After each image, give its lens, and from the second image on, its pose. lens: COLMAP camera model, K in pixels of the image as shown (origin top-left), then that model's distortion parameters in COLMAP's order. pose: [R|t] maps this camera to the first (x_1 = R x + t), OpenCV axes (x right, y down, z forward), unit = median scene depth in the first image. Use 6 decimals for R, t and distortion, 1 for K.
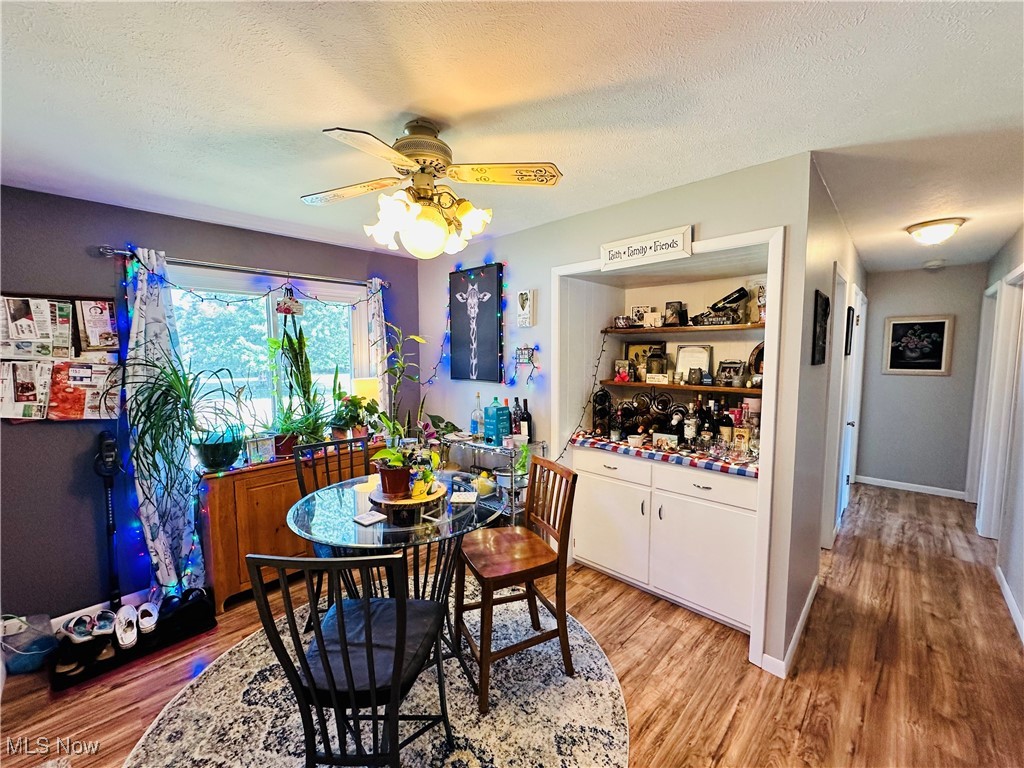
lens RADIAL K [[408.3, 0, 513.0], [0, 408.3, 386.4], [0, 0, 1]] dist [0.001121, 0.000108]
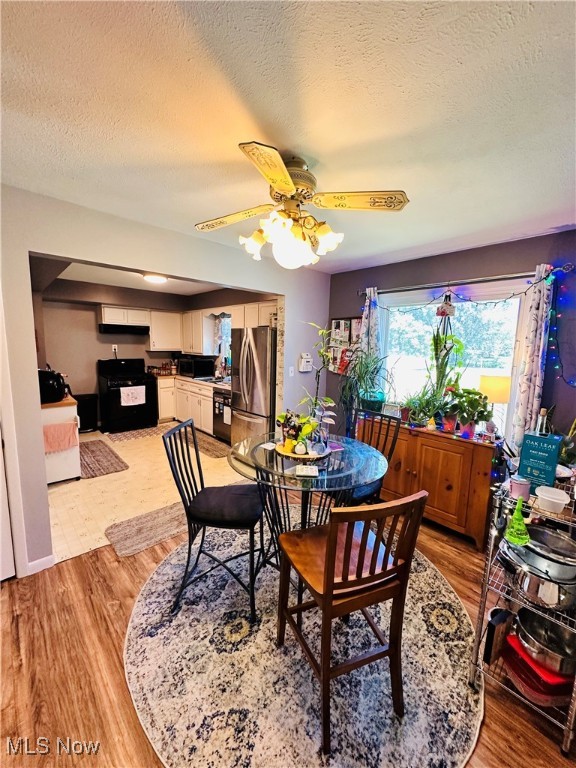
lens RADIAL K [[306.2, 0, 286.1], [0, 306.2, 381.4], [0, 0, 1]] dist [0.001121, 0.000108]
pose [[-0.048482, 0.127970, -0.990592, 0.490754], [-0.108627, 0.985201, 0.132590, -0.058452], [0.992900, 0.114033, -0.033864, 0.653913]]
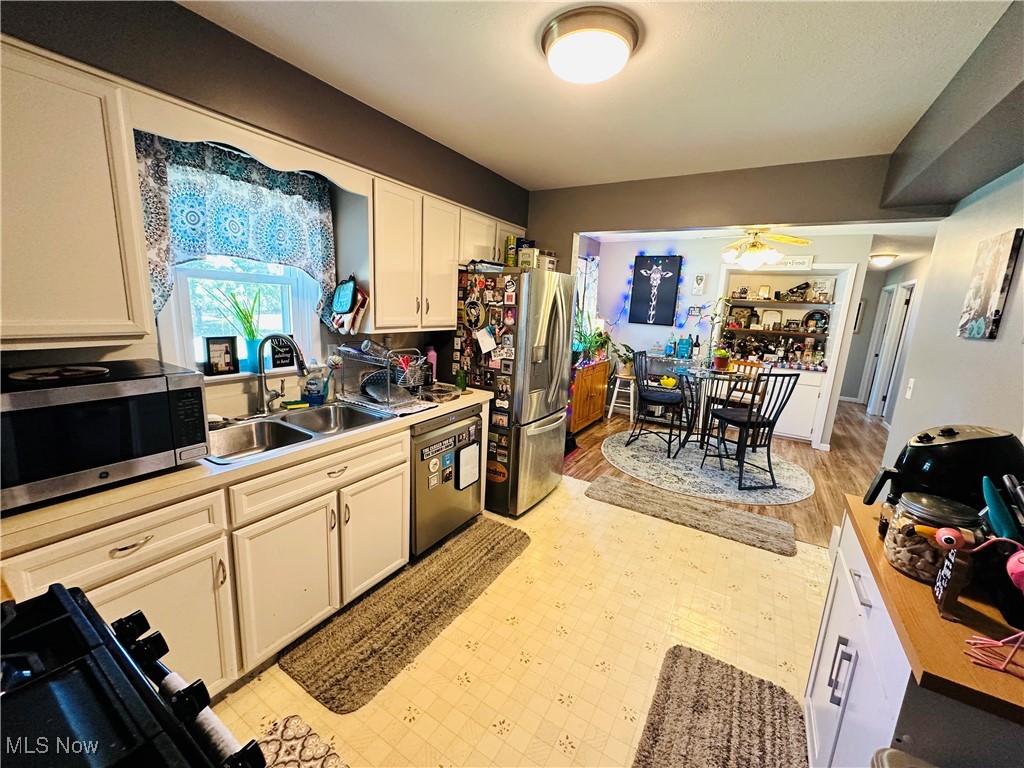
lens RADIAL K [[408.3, 0, 506.8], [0, 408.3, 383.4], [0, 0, 1]] dist [0.001121, 0.000108]
pose [[0.975048, 0.012744, 0.221627, -1.296390], [-0.037348, 0.993537, 0.107185, 0.087977], [-0.218829, -0.112787, 0.969223, -0.660525]]
